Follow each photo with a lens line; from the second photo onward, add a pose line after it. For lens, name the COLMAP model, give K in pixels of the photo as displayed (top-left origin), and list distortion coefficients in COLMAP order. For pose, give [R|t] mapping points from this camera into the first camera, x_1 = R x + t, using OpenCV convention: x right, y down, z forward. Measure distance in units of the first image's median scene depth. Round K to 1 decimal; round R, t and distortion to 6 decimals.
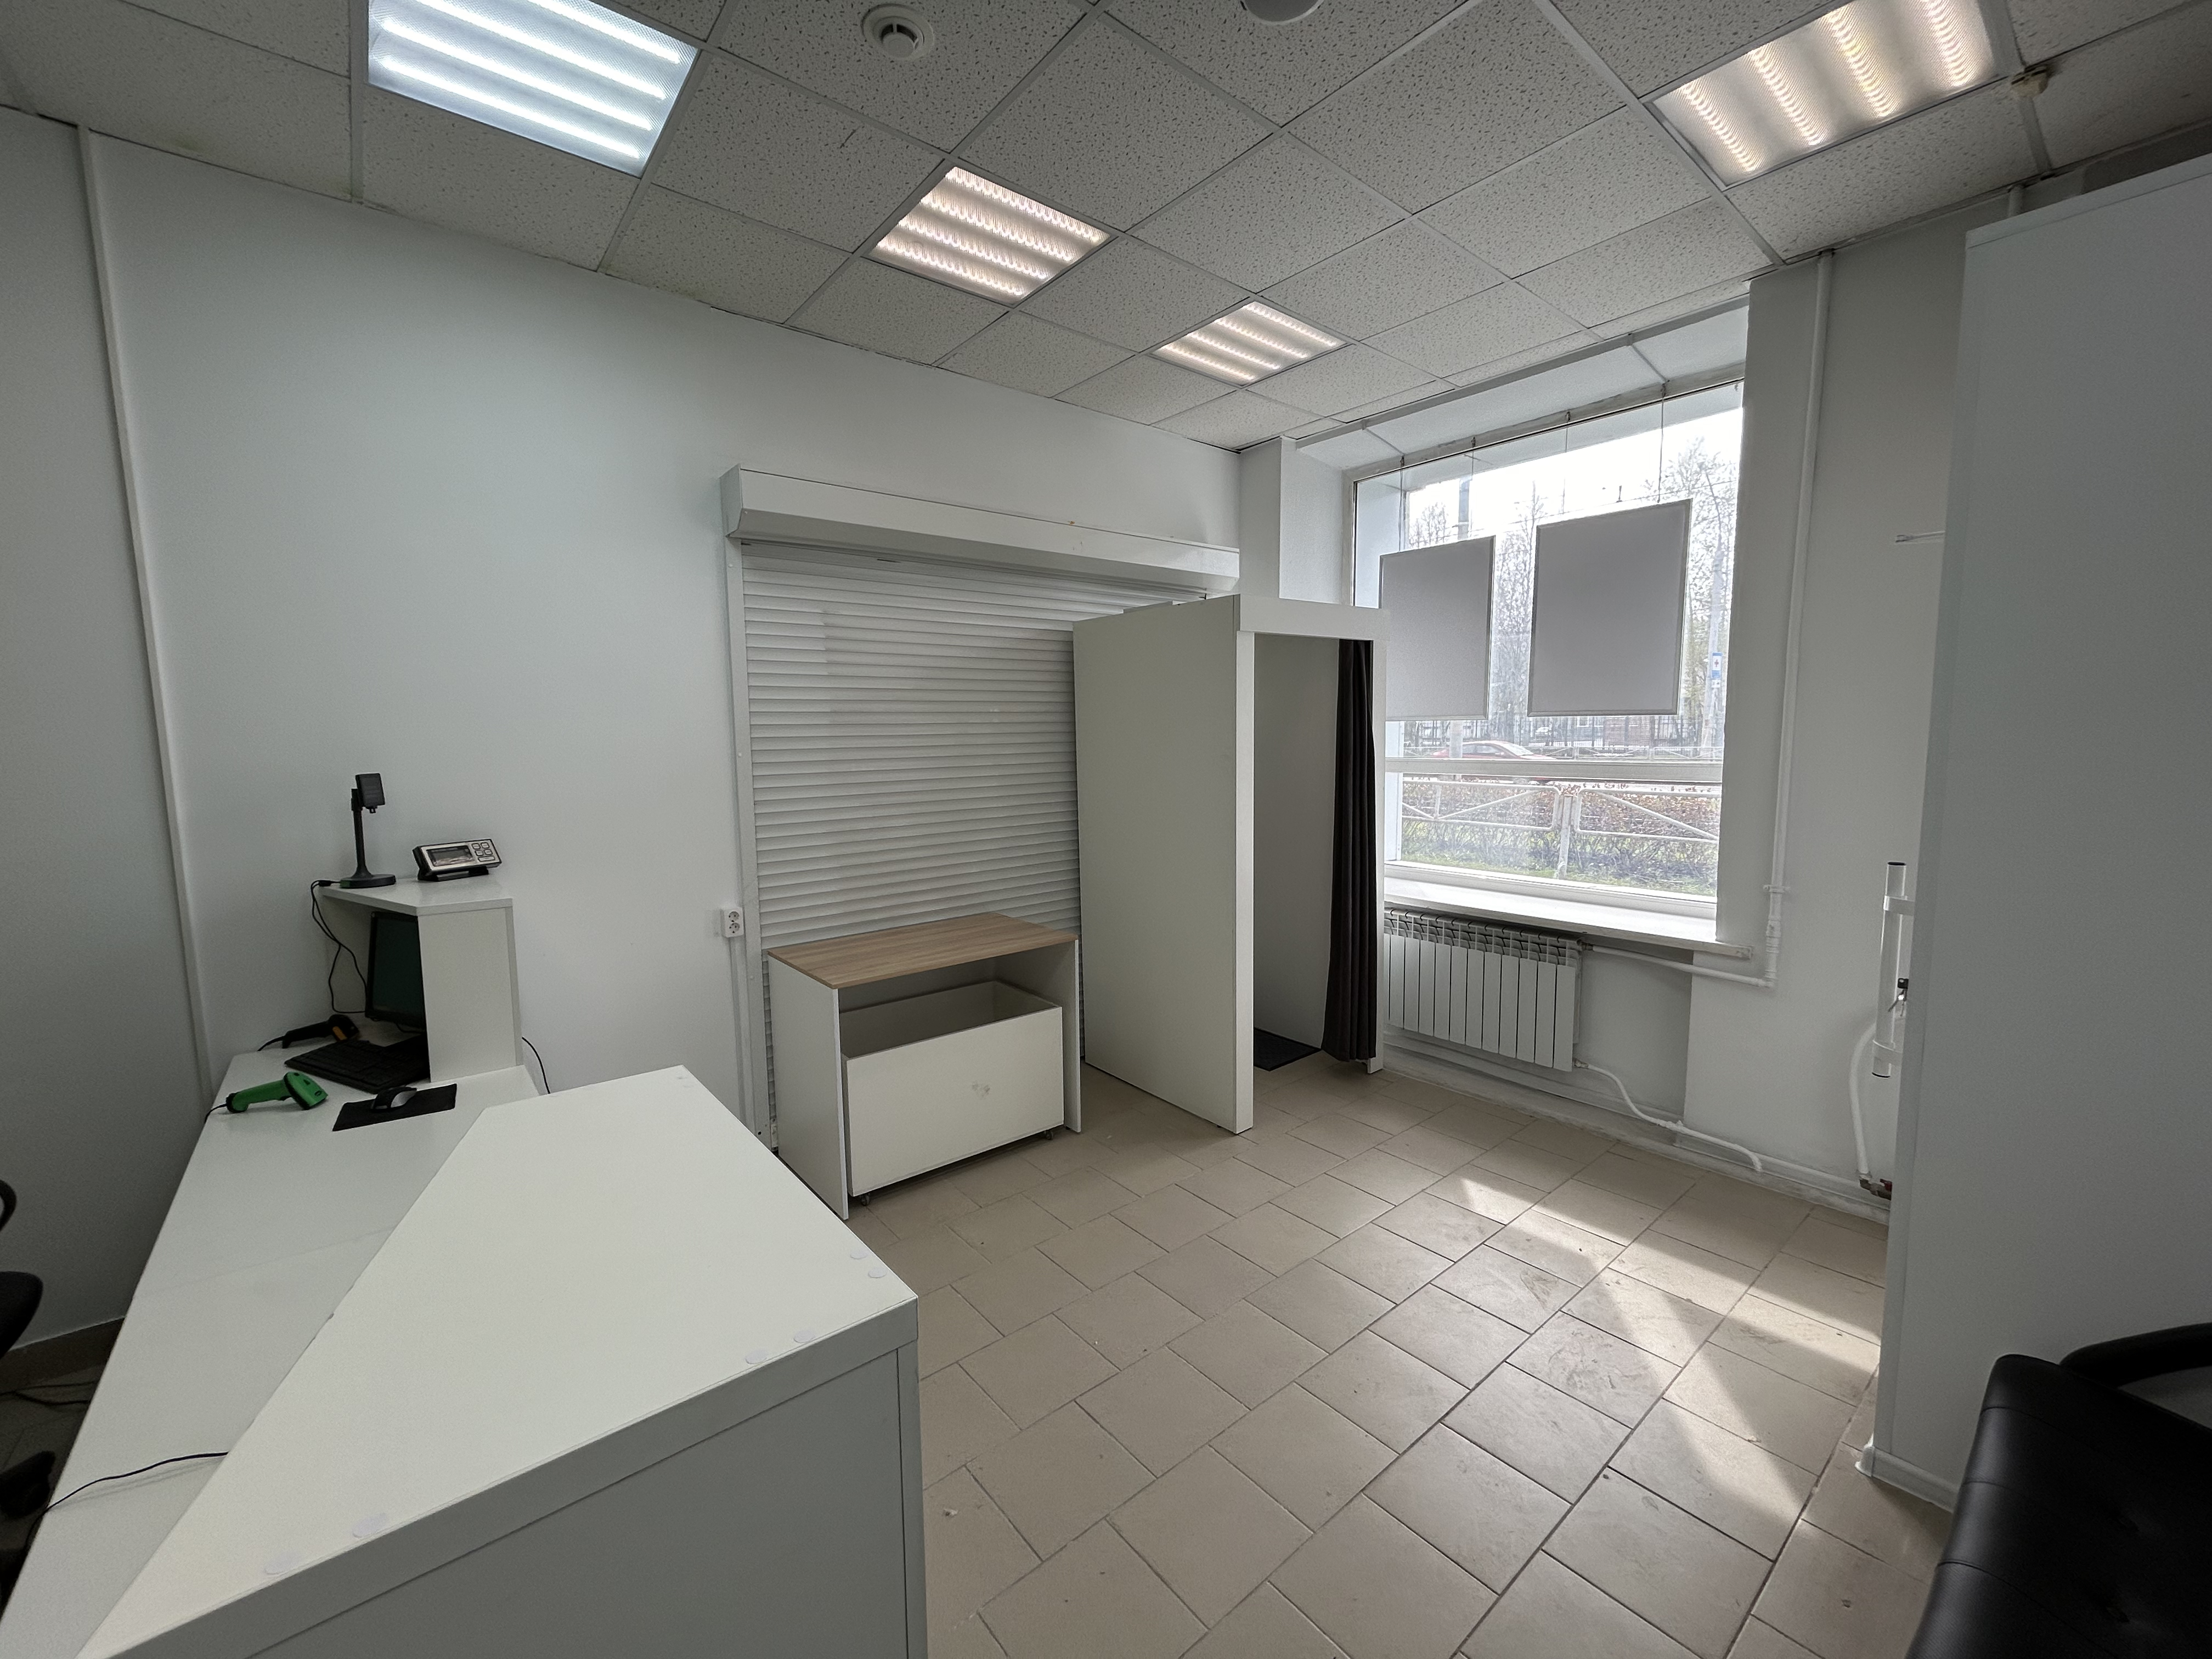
lens RADIAL K [[893.3, 0, 1106.8], [0, 893.3, 824.7], [0, 0, 1]] dist [-0.000460, 0.000114]
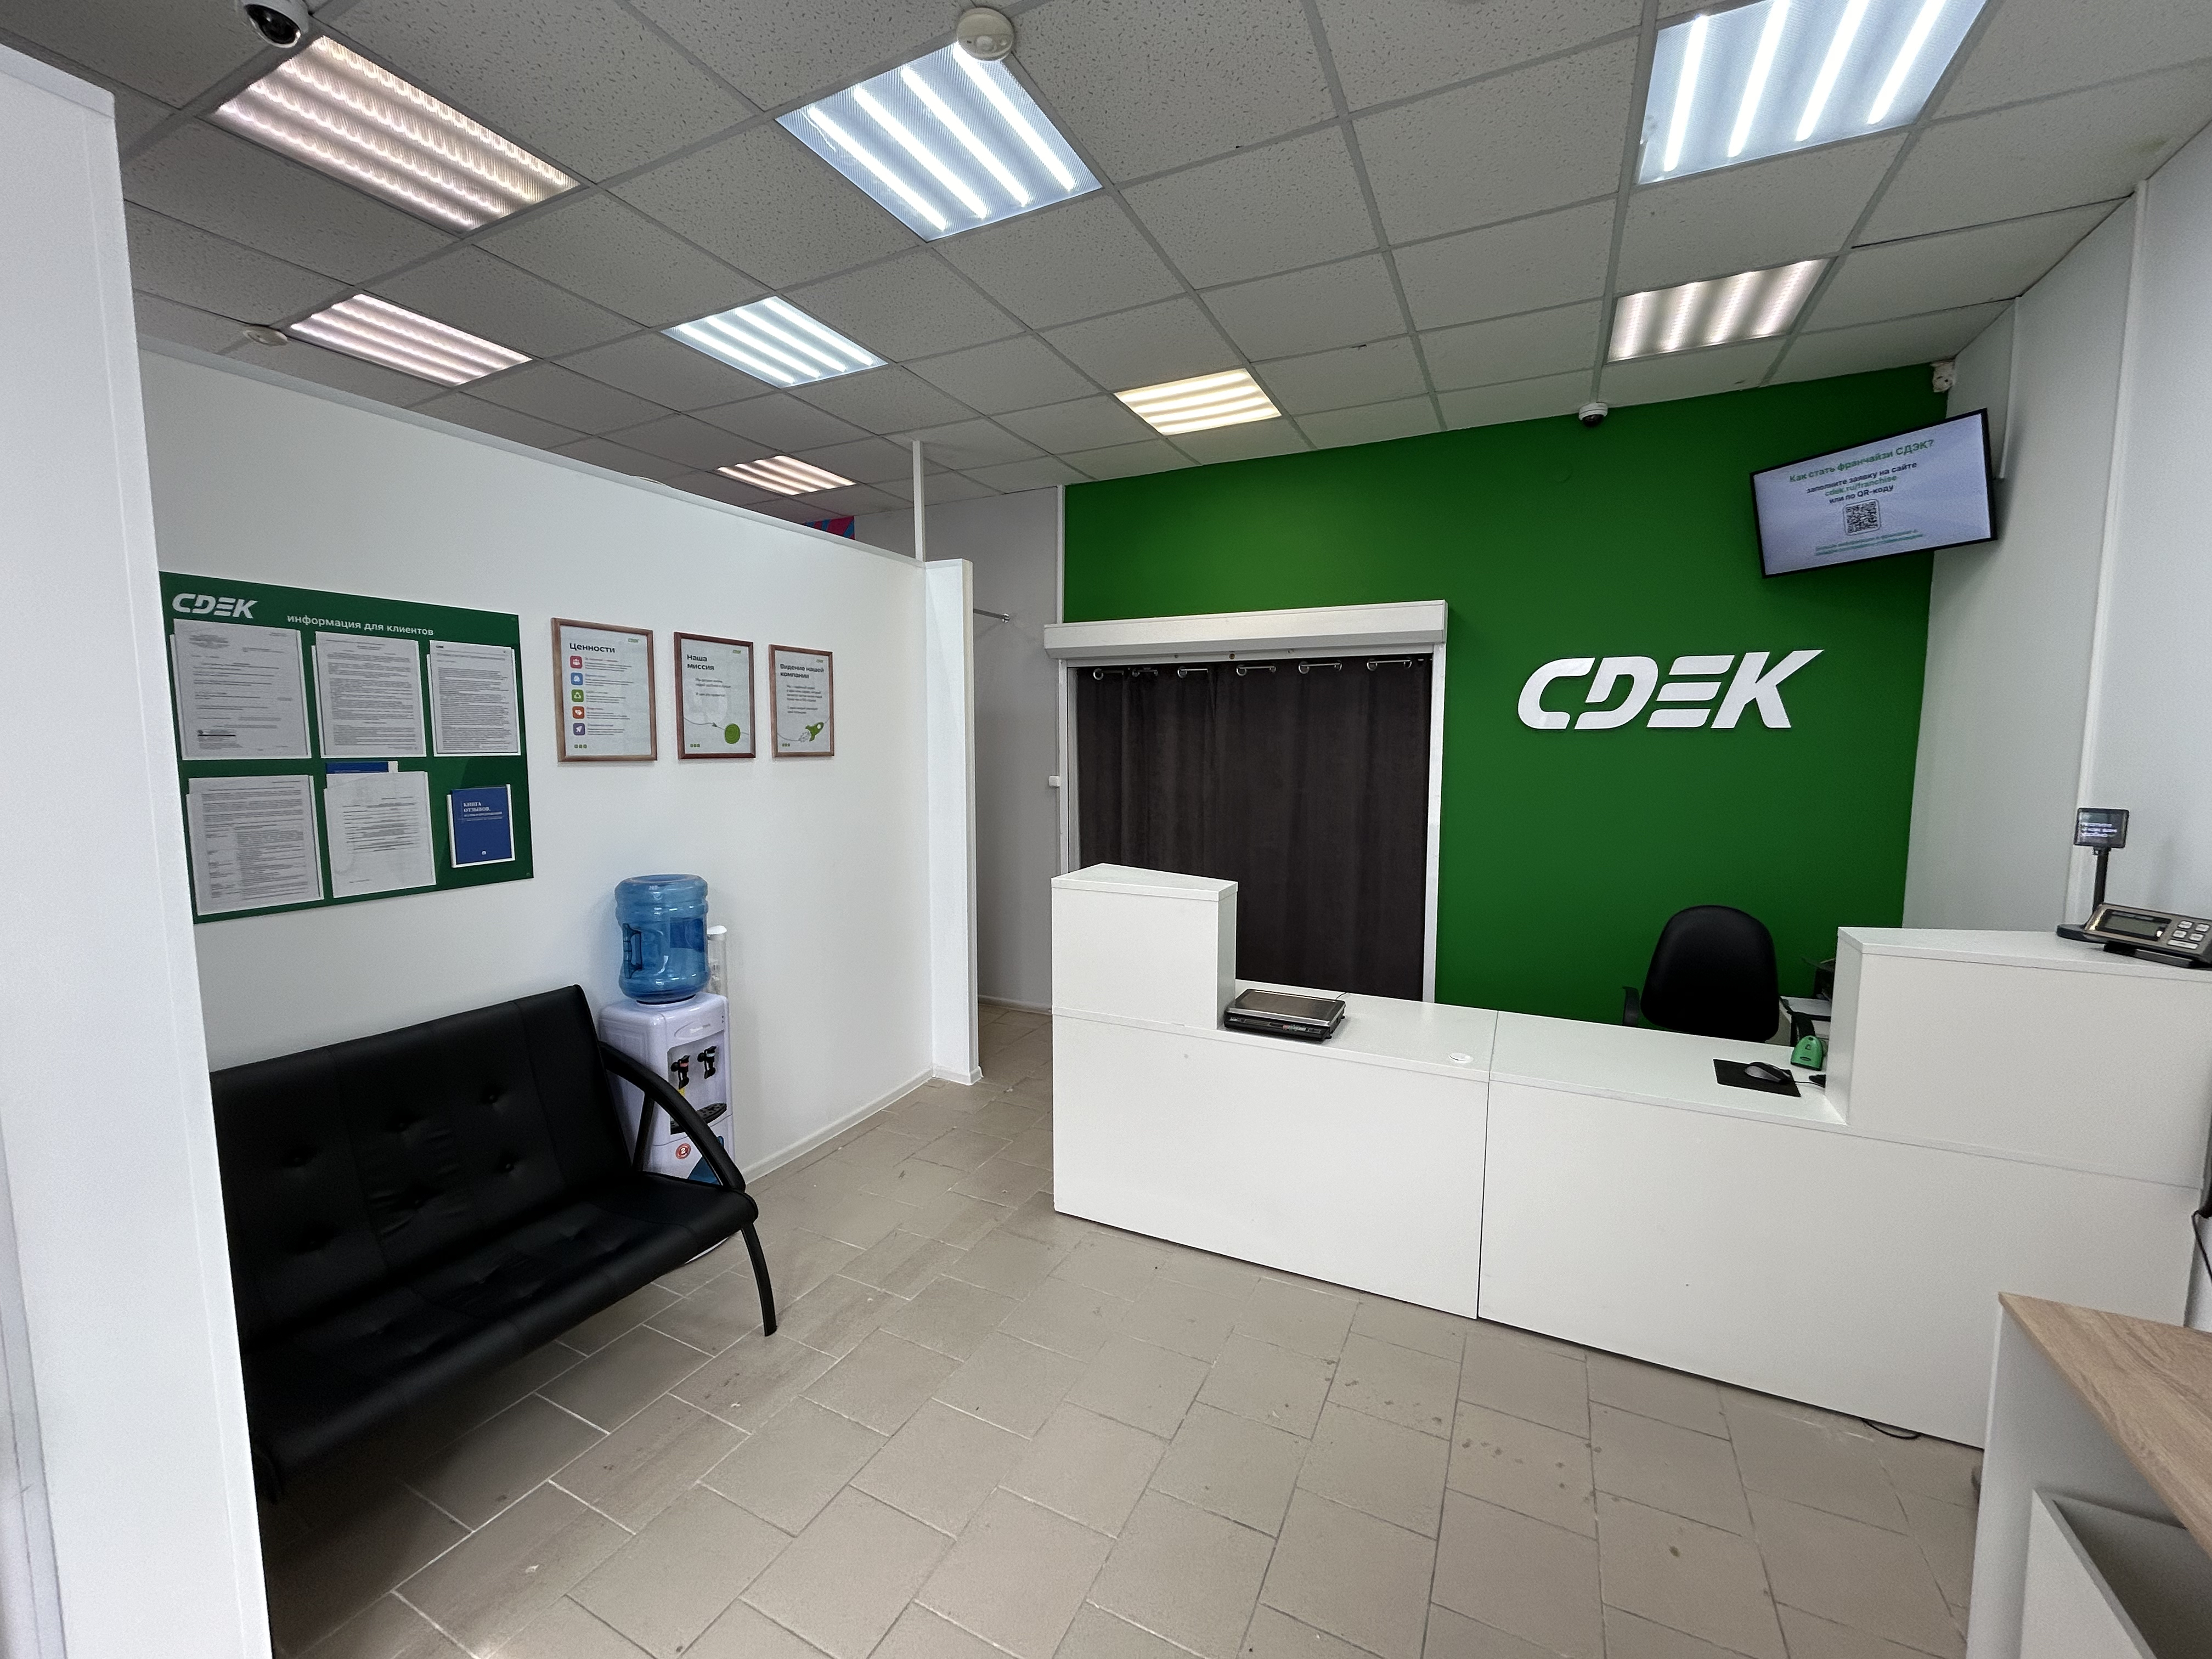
lens RADIAL K [[893.3, 0, 1106.8], [0, 893.3, 824.7], [0, 0, 1]] dist [-0.000460, 0.000114]
pose [[-0.912155, 0.048934, -0.406914, 0.288993], [-0.031701, 0.981448, 0.189088, -0.131857], [0.408618, 0.185377, -0.893681, 1.045383]]
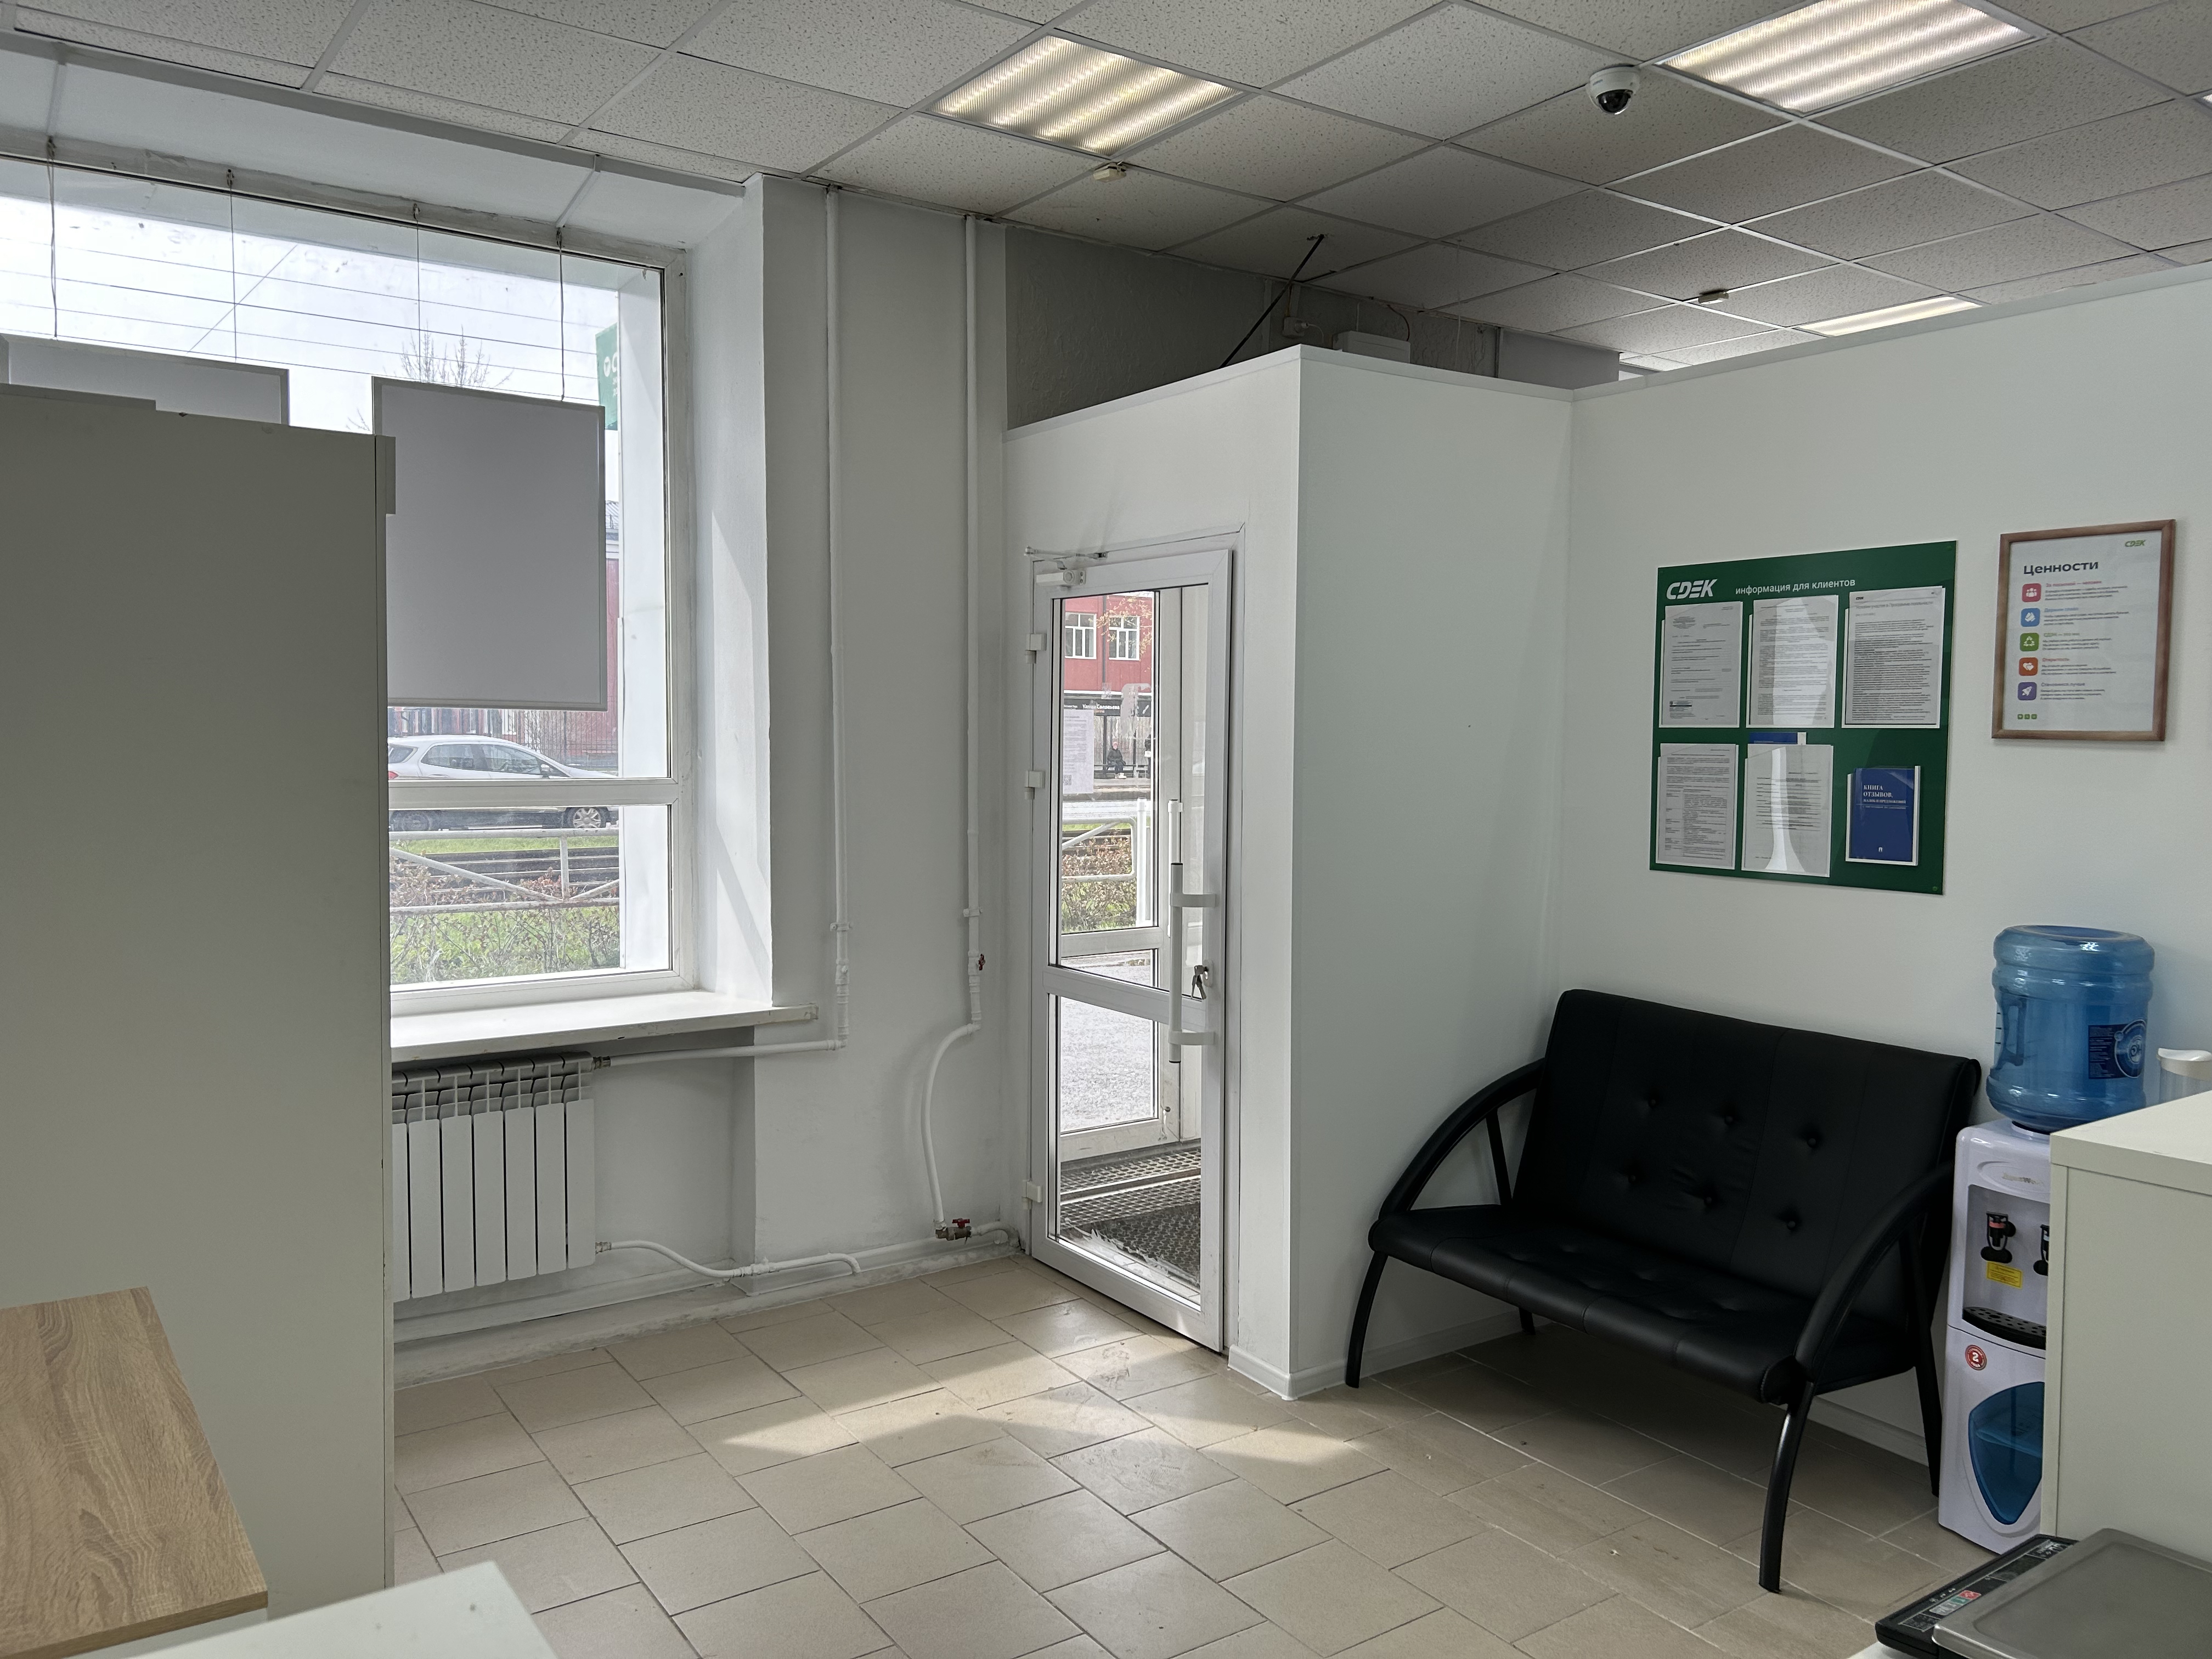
lens RADIAL K [[1651.0, 0, 1082.3], [0, 1651.0, 821.3], [0, 0, 1]] dist [0.064210, -0.070451]
pose [[0.087015, -0.042760, 0.995289, -0.709986], [0.090048, 0.995326, 0.034889, -0.055125], [-0.992129, 0.086588, 0.090459, 0.587959]]
